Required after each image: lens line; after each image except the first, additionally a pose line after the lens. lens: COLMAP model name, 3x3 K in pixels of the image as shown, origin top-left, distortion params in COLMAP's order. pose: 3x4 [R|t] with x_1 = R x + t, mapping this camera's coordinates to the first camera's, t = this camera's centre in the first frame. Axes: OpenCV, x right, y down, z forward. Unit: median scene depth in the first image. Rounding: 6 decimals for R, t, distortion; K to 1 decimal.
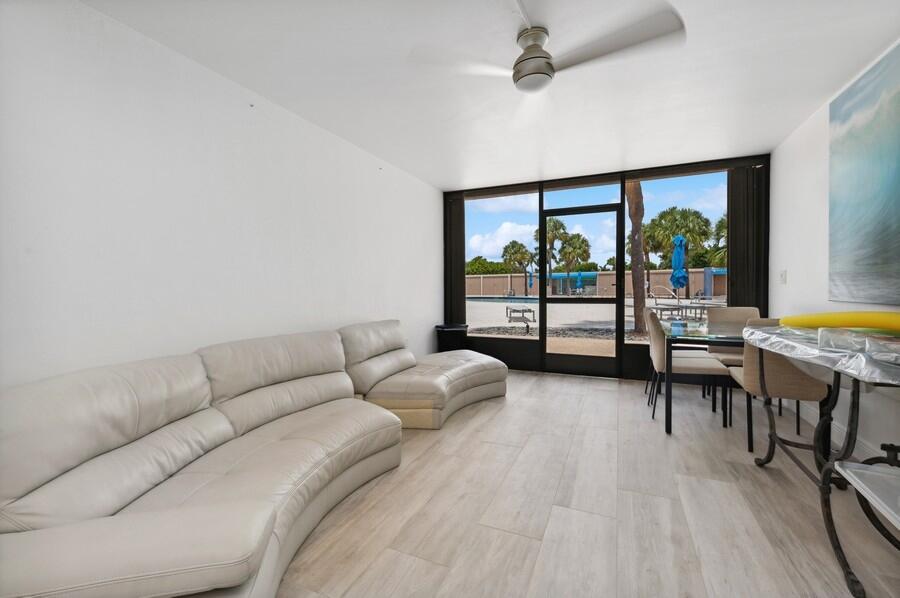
lens RADIAL K [[385.0, 0, 447.2], [0, 385.0, 284.7], [0, 0, 1]] dist [-0.001568, -0.000101]
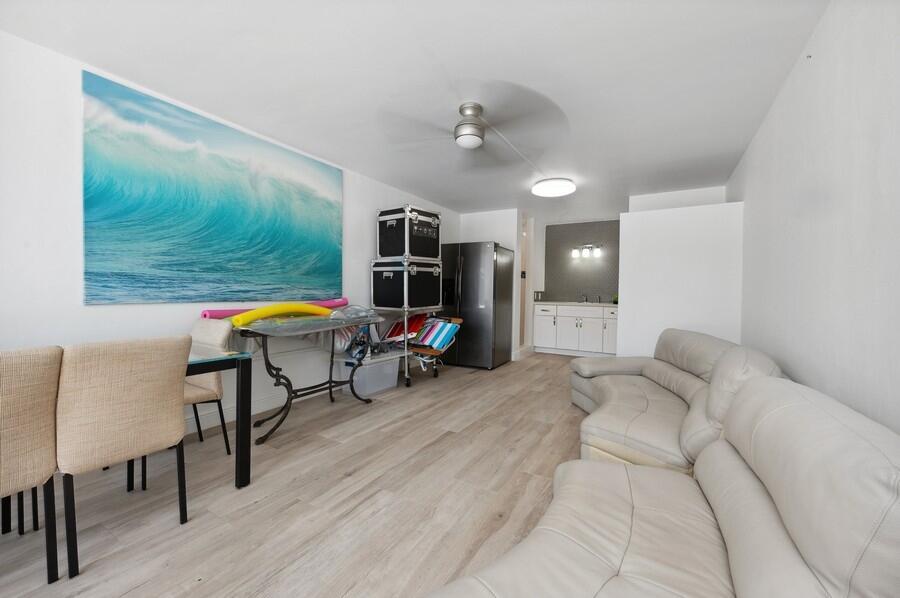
lens RADIAL K [[361.5, 0, 450.0], [0, 361.5, 299.0], [0, 0, 1]] dist [0.000388, 0.000020]
pose [[-0.993470, -0.011983, 0.113462, 0.146551], [-0.009434, 0.999691, 0.022976, 0.003639], [-0.113702, 0.021756, -0.993277, 2.396471]]
